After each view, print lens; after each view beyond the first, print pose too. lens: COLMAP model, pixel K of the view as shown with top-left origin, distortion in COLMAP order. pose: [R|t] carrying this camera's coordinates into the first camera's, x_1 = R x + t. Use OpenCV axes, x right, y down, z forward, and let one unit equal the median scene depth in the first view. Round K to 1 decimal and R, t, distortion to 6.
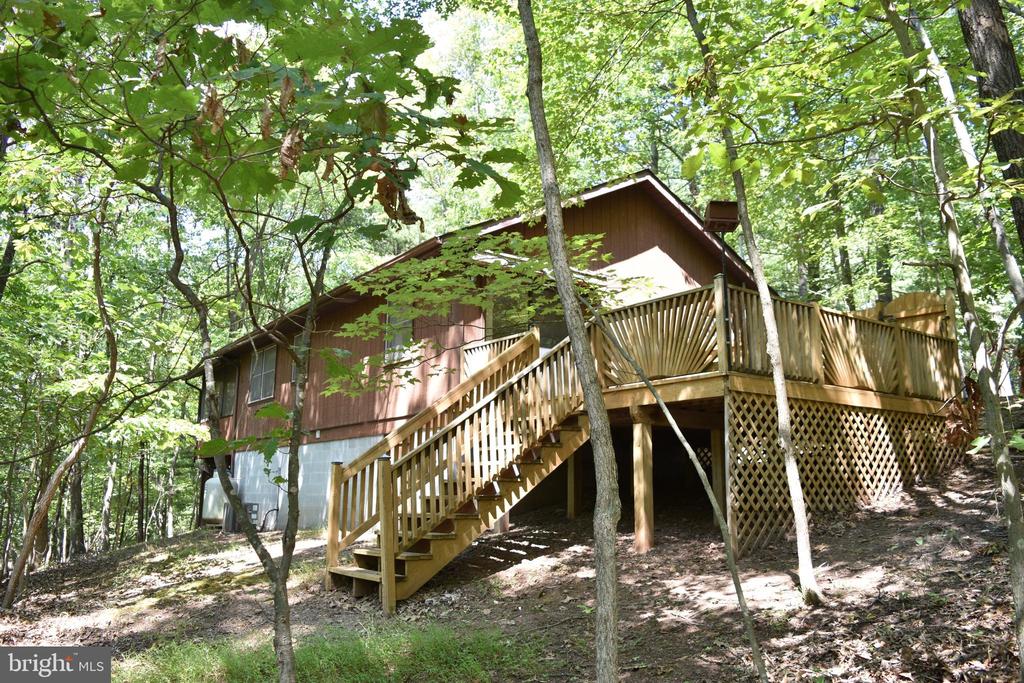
lens RADIAL K [[799.3, 0, 509.9], [0, 799.3, 340.2], [0, 0, 1]] dist [-0.092839, 0.015449]
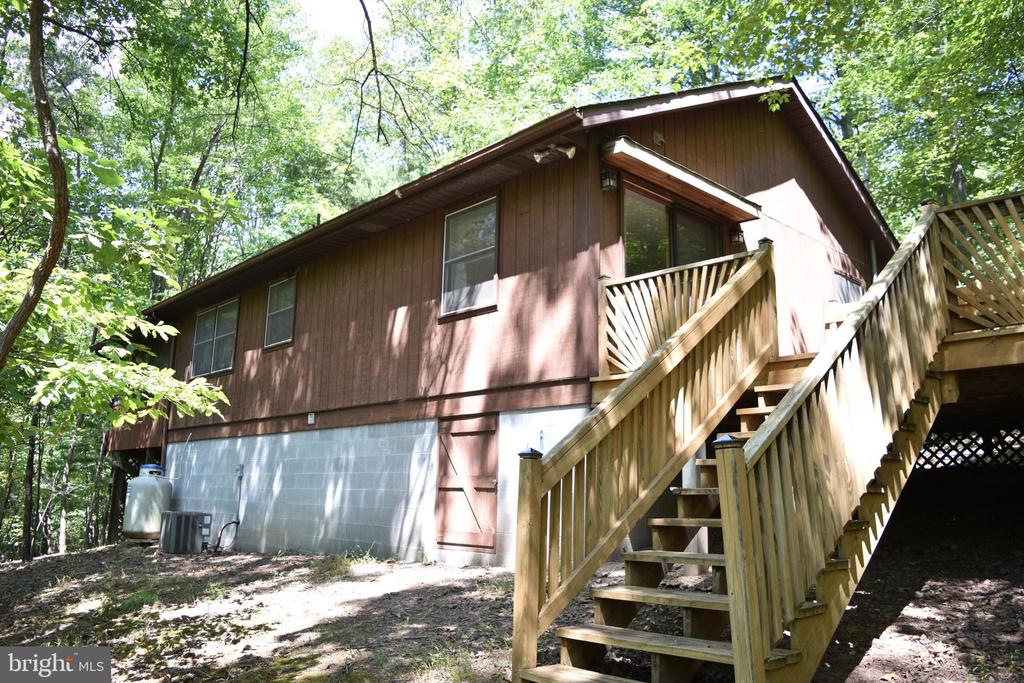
lens RADIAL K [[799.3, 0, 509.9], [0, 799.3, 340.2], [0, 0, 1]] dist [-0.092839, 0.015449]
pose [[0.990911, 0.038533, 0.128886, -0.176884], [-0.037838, 0.999253, -0.007836, 0.051998], [-0.129092, 0.002888, 0.991628, 0.301078]]
